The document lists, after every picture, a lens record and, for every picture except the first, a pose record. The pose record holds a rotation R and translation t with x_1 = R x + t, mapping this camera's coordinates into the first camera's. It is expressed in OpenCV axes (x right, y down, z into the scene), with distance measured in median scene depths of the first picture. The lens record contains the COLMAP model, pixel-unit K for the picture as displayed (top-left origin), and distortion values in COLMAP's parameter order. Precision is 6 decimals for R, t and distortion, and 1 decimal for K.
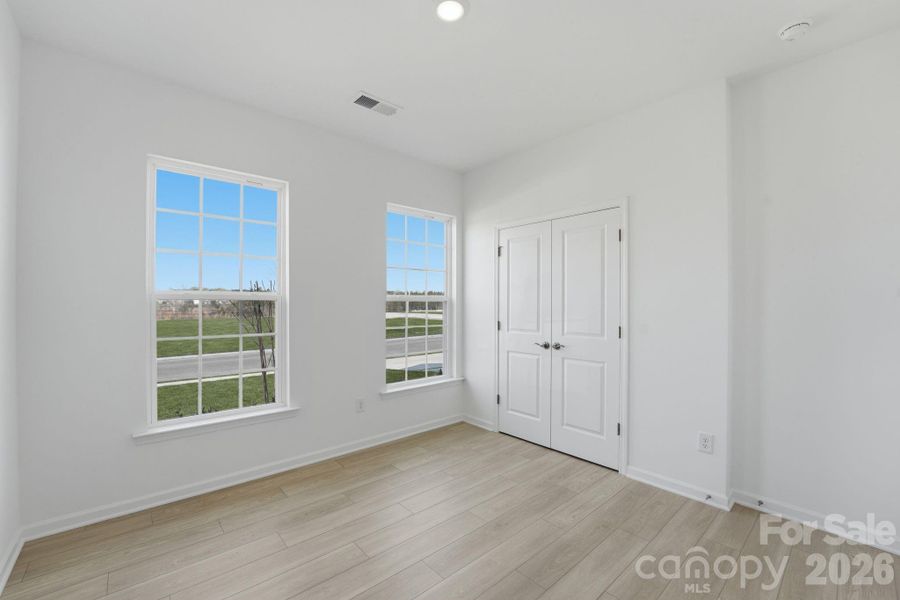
lens RADIAL K [[372.3, 0, 457.4], [0, 372.3, 300.0], [0, 0, 1]] dist [-0.021886, 0.000000]
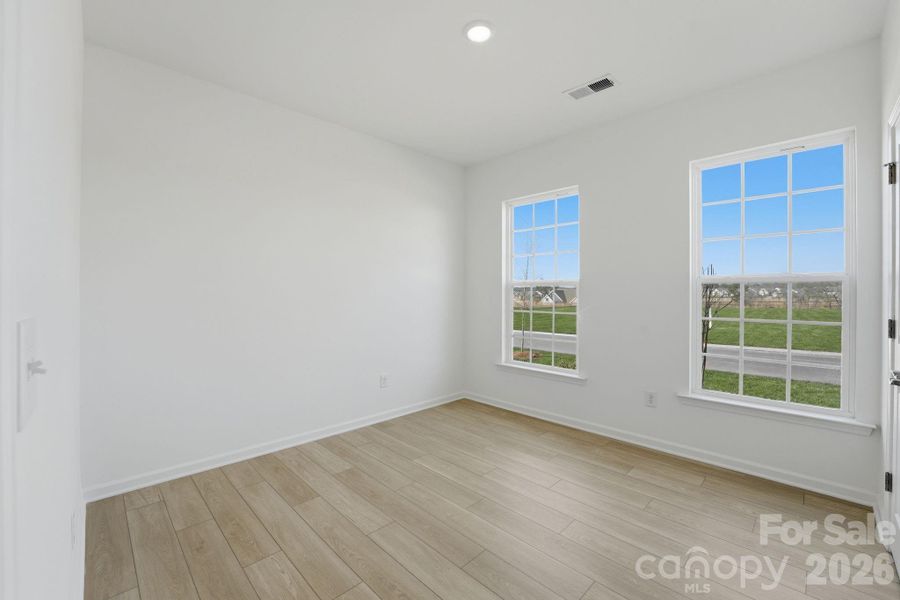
lens RADIAL K [[372.3, 0, 457.4], [0, 372.3, 300.0], [0, 0, 1]] dist [-0.021886, 0.000000]
pose [[0.061152, 0.021786, -0.997891, 0.690912], [0.015353, 0.999623, 0.022765, -0.003840], [0.998010, -0.016713, 0.060795, 0.493489]]
